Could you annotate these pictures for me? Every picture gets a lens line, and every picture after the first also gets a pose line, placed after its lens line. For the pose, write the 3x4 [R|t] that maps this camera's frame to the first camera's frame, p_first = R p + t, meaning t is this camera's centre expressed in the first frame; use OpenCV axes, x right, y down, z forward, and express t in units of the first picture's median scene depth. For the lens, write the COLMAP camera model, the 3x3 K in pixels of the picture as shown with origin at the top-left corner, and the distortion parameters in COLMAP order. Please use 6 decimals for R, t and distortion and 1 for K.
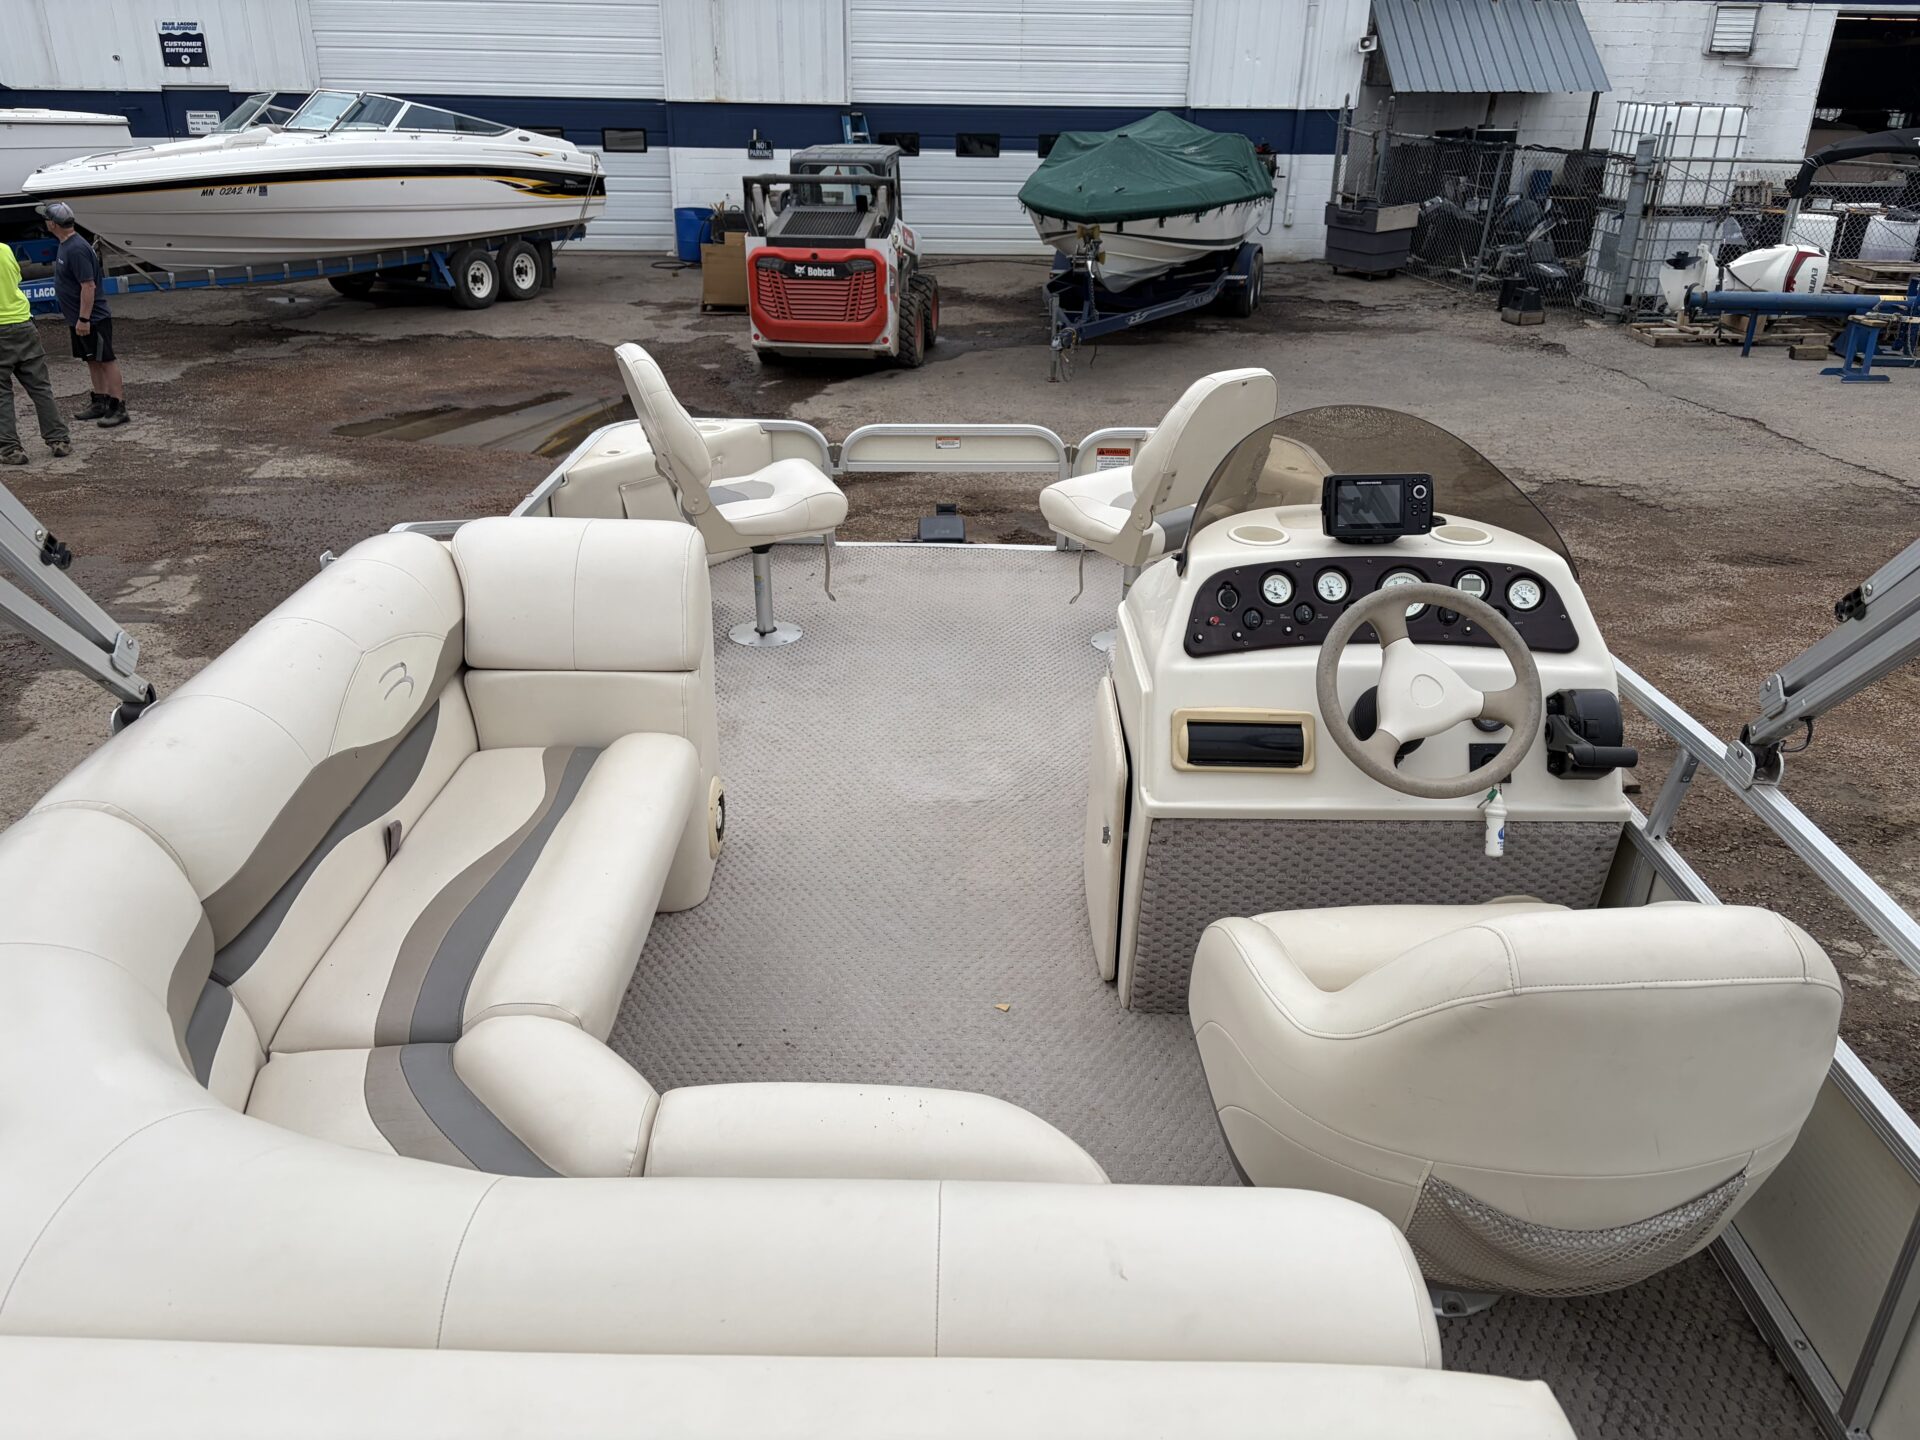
lens RADIAL K [[1452.0, 0, 948.8], [0, 1452.0, 734.4], [0, 0, 1]] dist [0.056830, -0.061031]
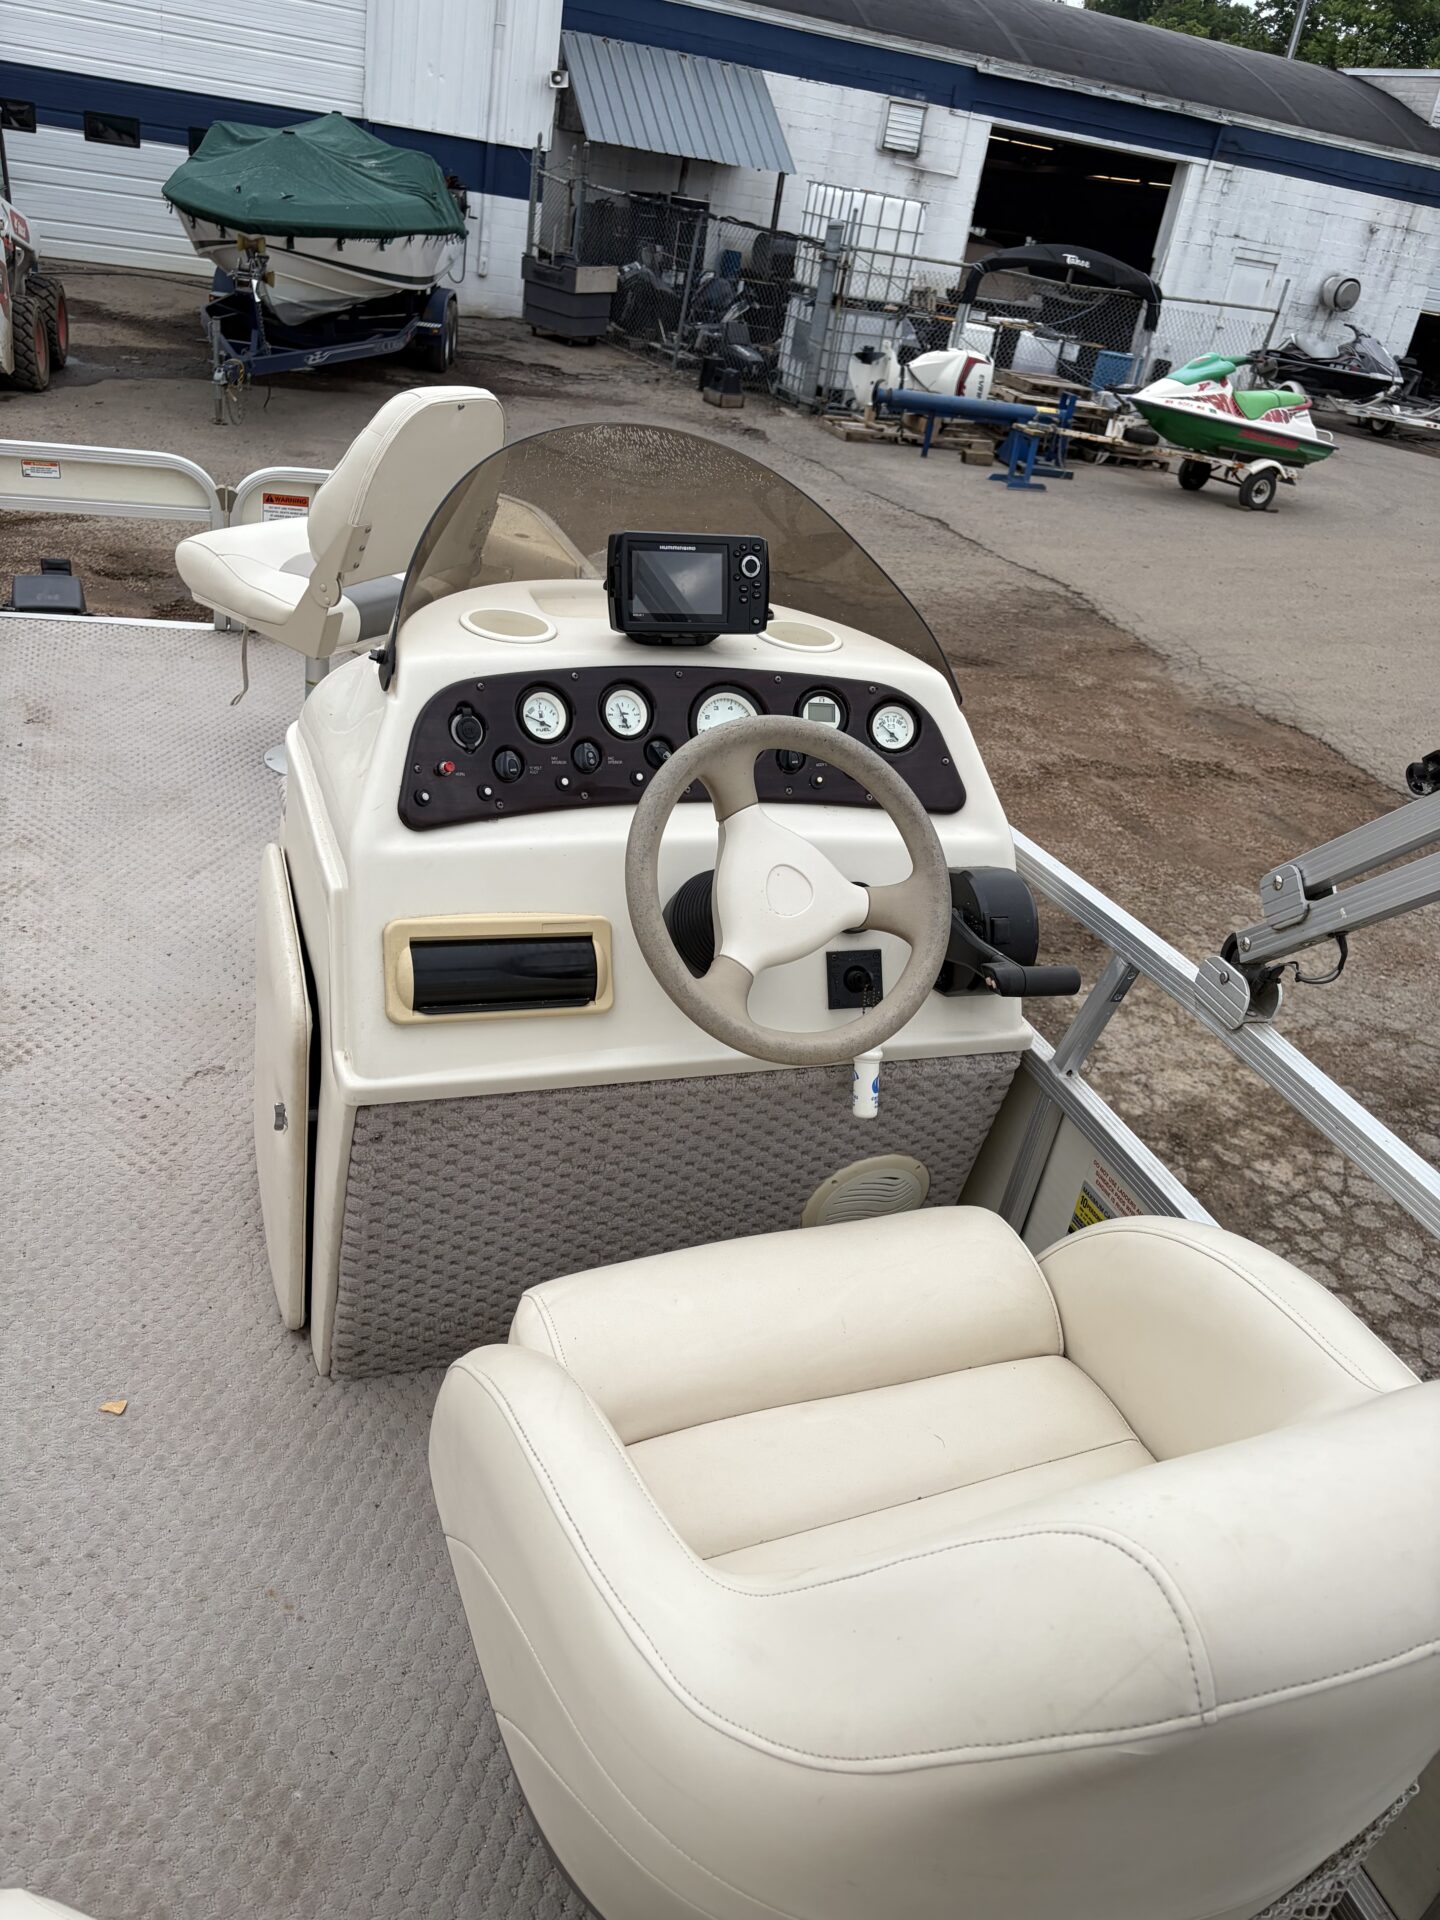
lens RADIAL K [[1452.0, 0, 710.6], [0, 1452.0, 955.4], [0, 0, 1]] dist [0.056830, -0.061031]
pose [[0.930433, -0.051937, 0.362762, 0.031047], [0.017898, 0.995165, 0.096573, -0.029038], [-0.366024, -0.083362, 0.926864, 0.200030]]
